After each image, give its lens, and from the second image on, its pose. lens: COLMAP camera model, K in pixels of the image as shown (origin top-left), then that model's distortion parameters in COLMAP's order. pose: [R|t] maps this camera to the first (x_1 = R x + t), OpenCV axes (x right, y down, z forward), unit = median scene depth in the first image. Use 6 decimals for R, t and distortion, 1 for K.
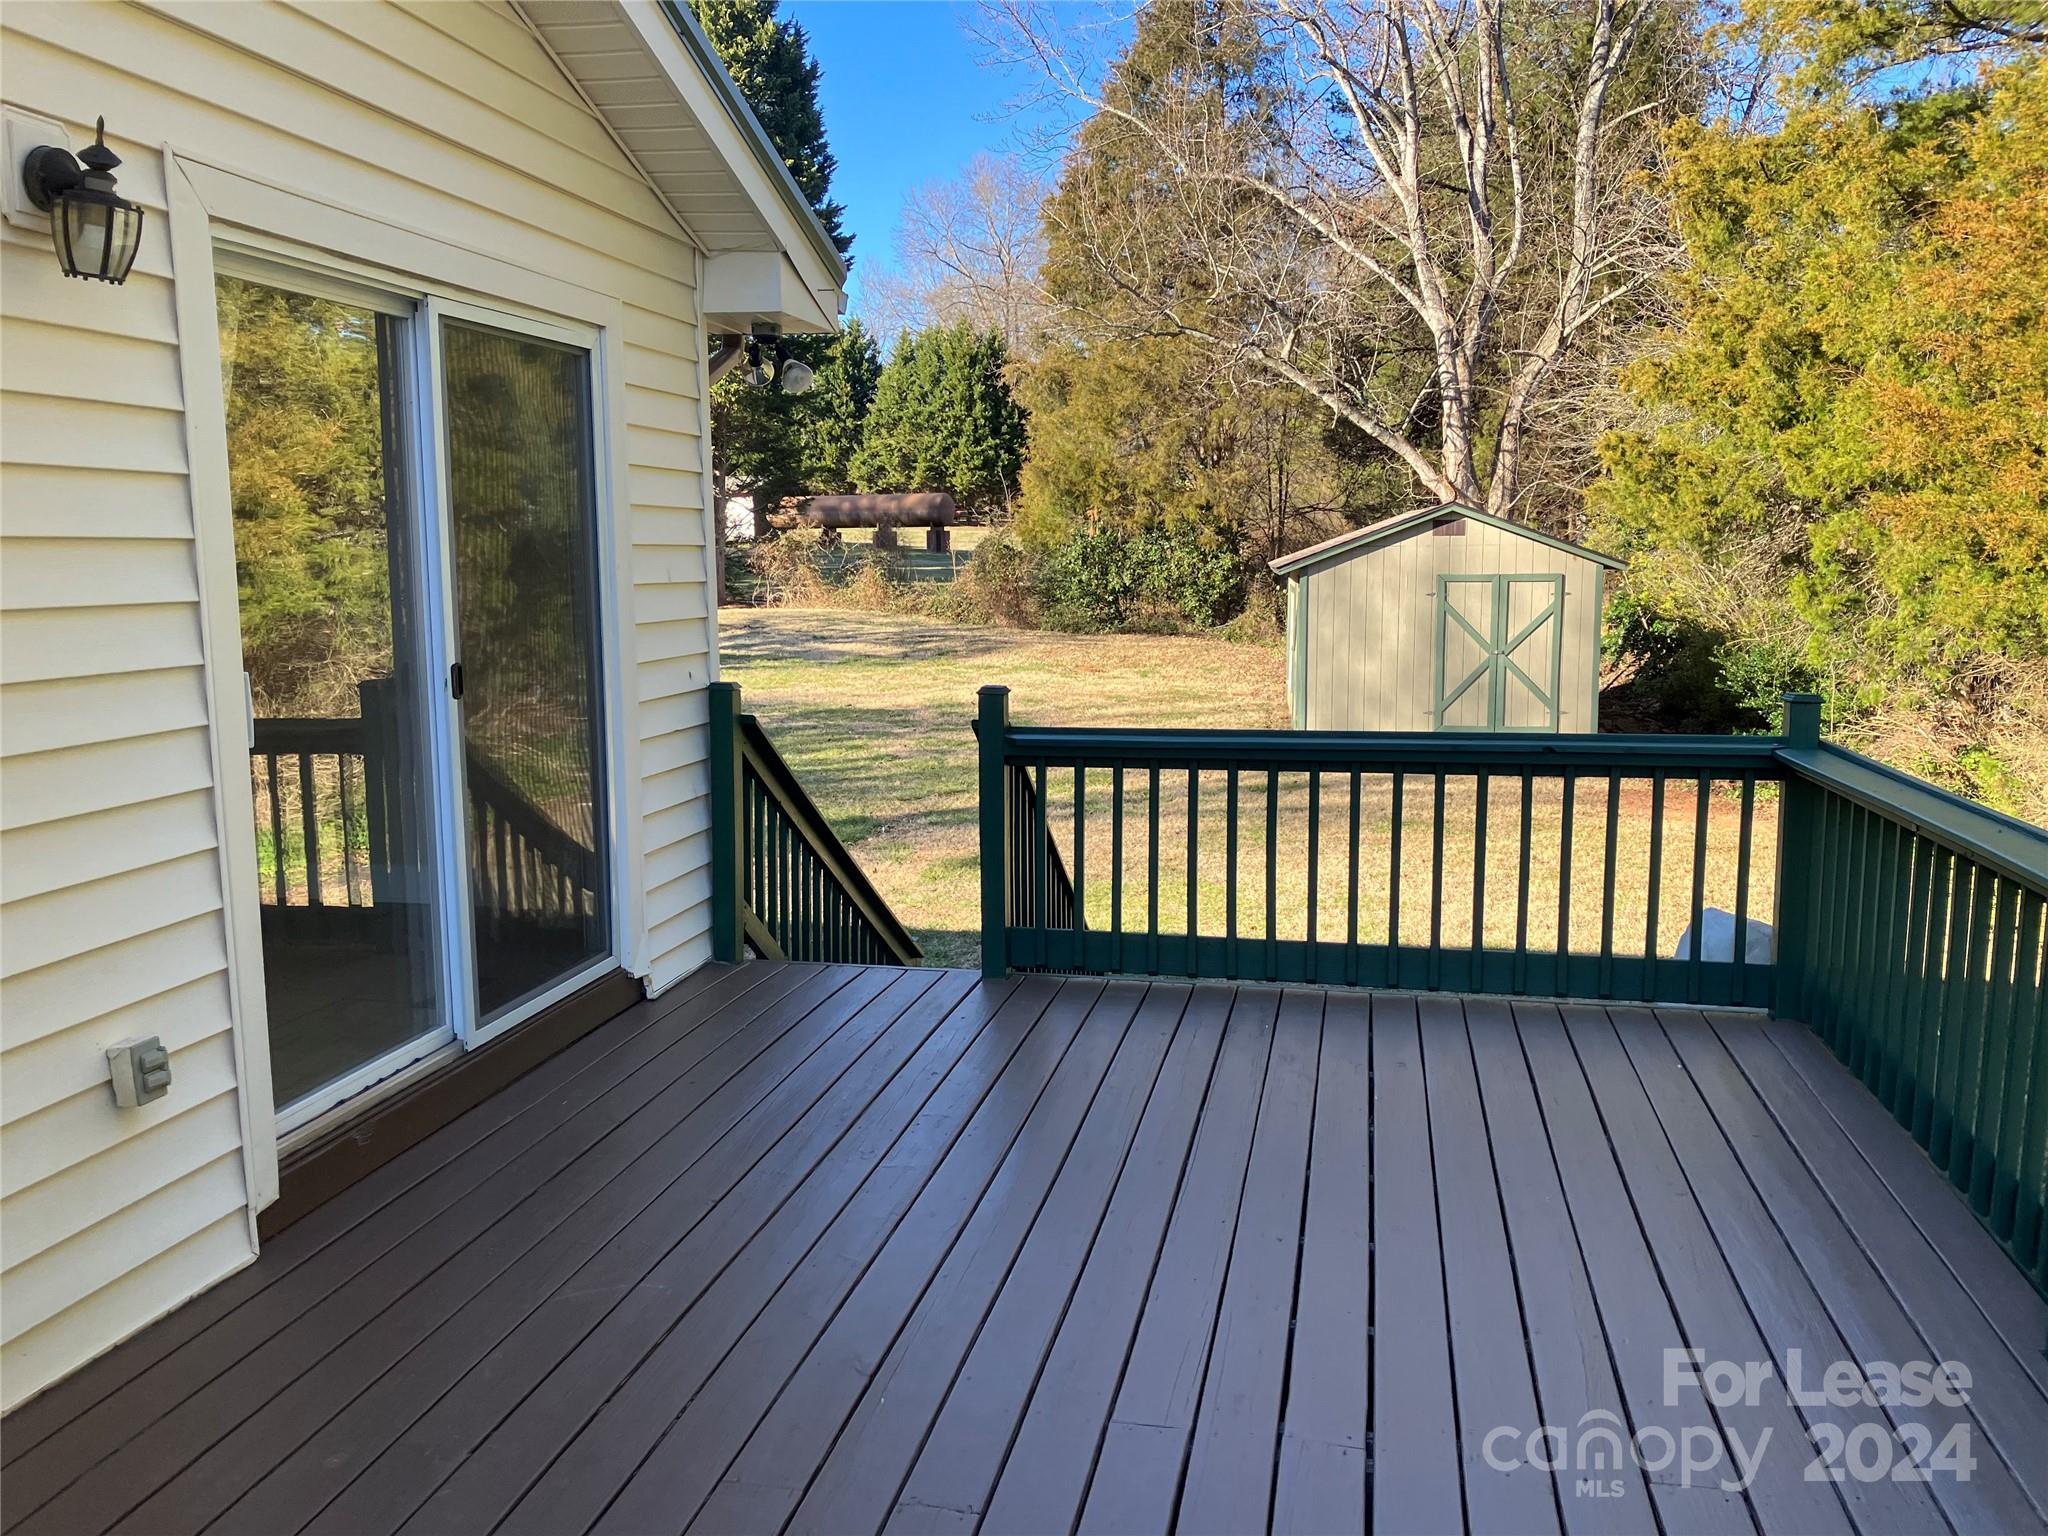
lens RADIAL K [[1669.4, 0, 1057.6], [0, 1669.4, 814.1], [0, 0, 1]] dist [0.163078, -0.520872]
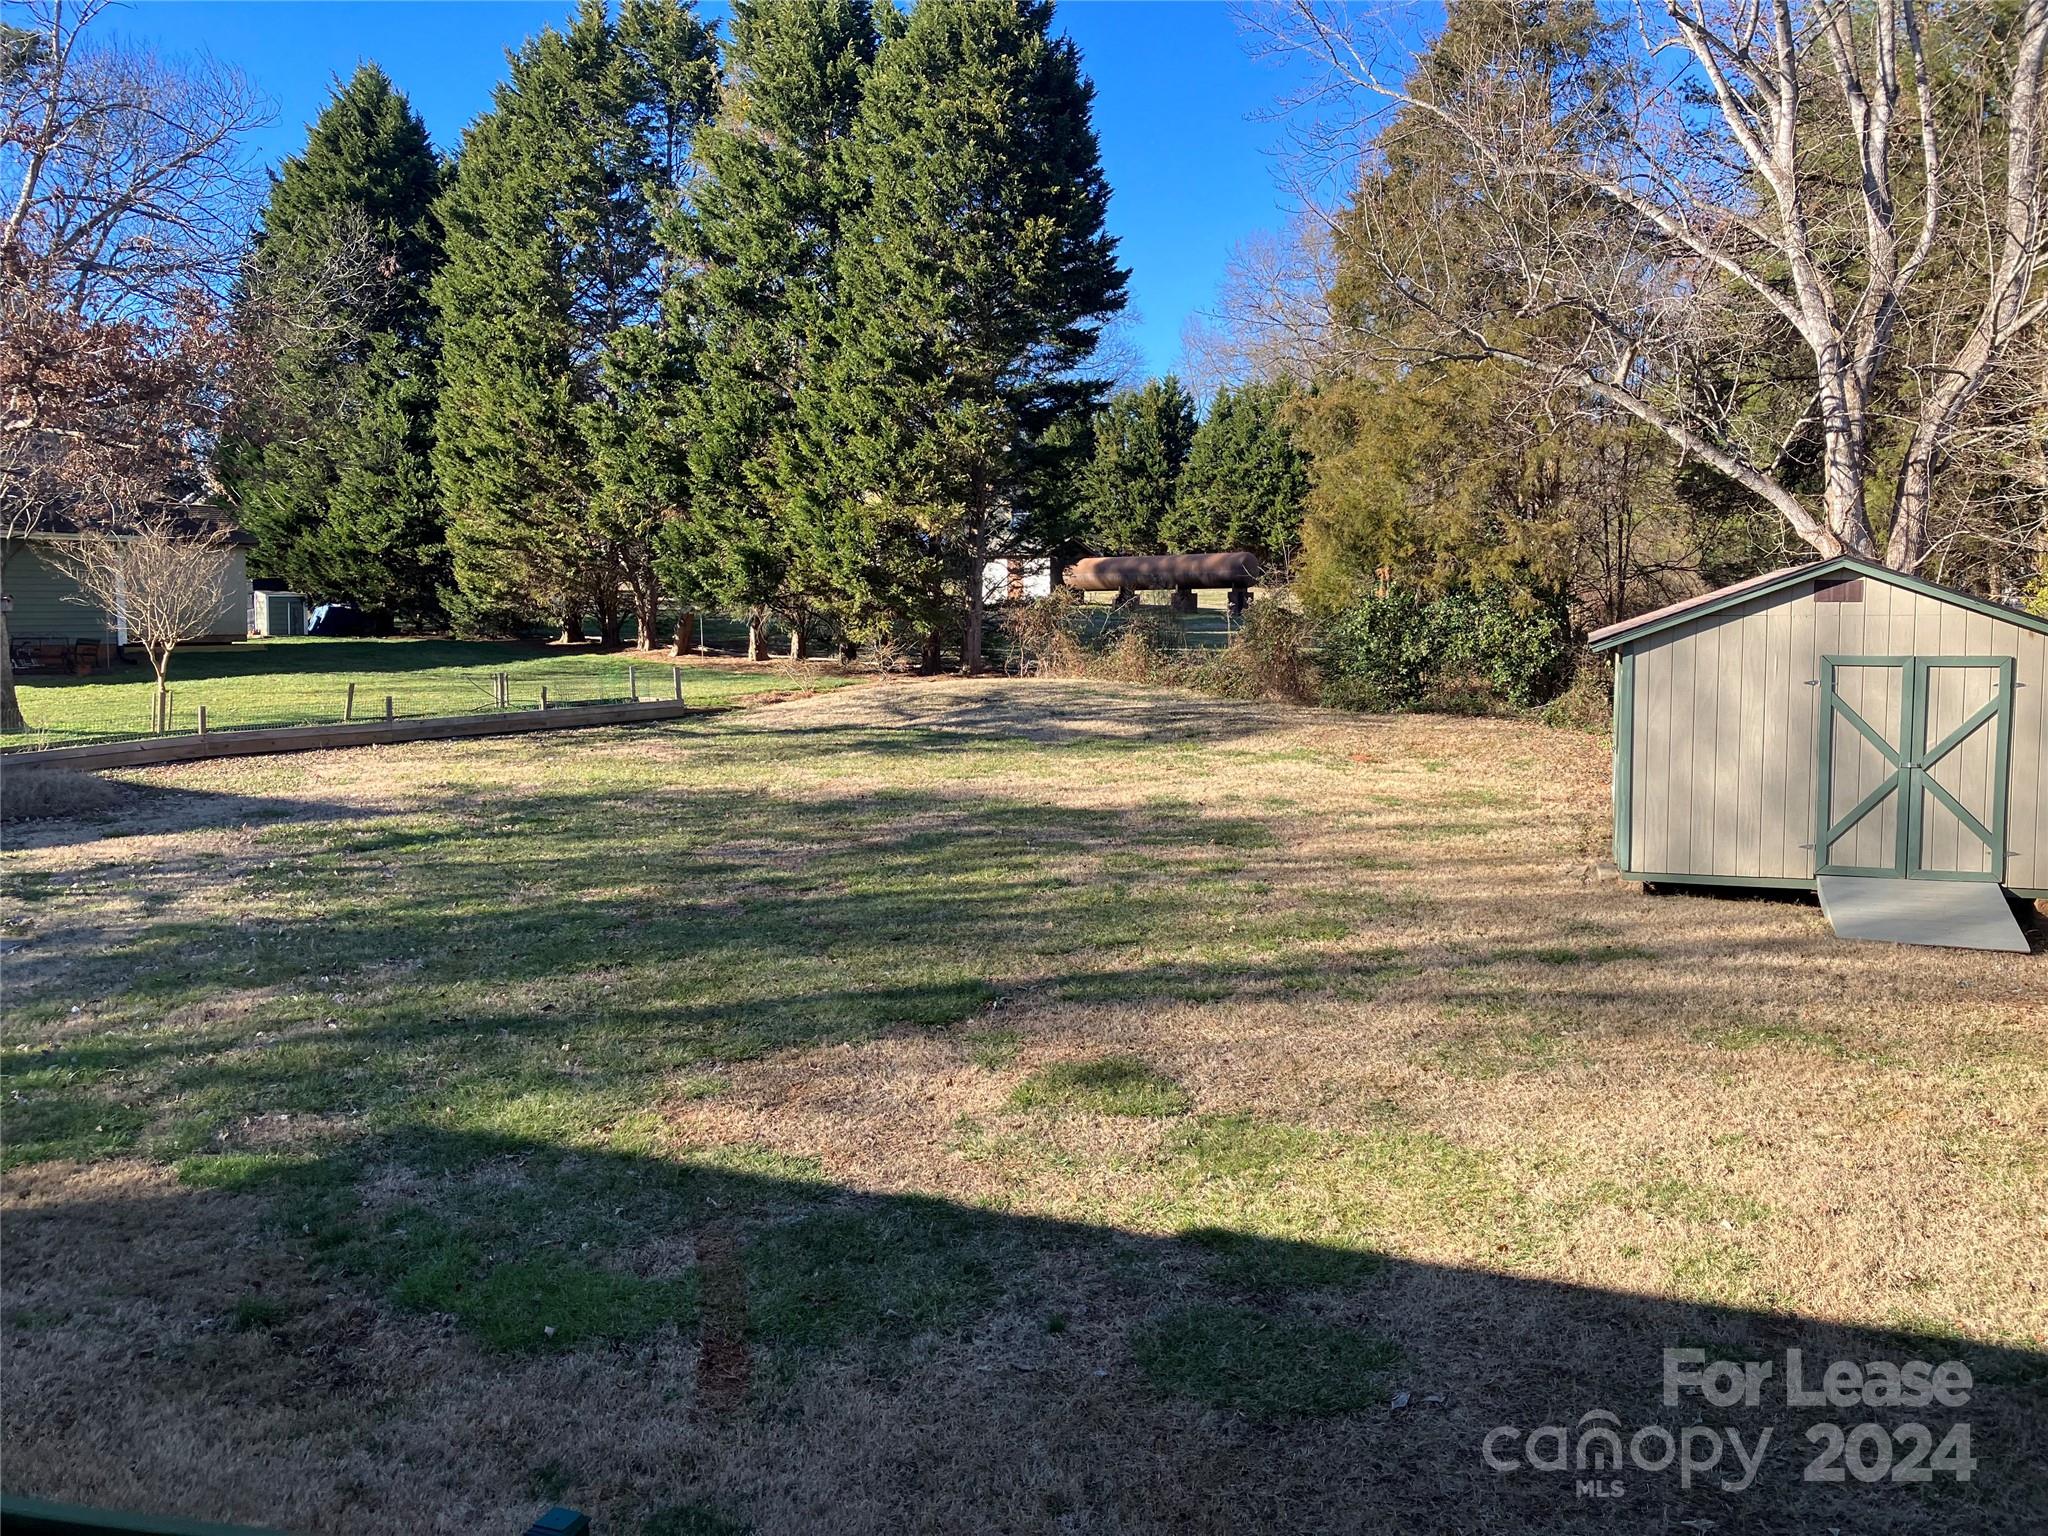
lens RADIAL K [[1691.7, 0, 1054.0], [0, 1691.7, 772.8], [0, 0, 1]] dist [0.003961, -0.007635]
pose [[0.979923, 0.022627, -0.198088, 0.030843], [-0.034633, 0.997753, -0.057356, -0.024695], [0.196345, 0.063064, 0.978505, 0.146597]]
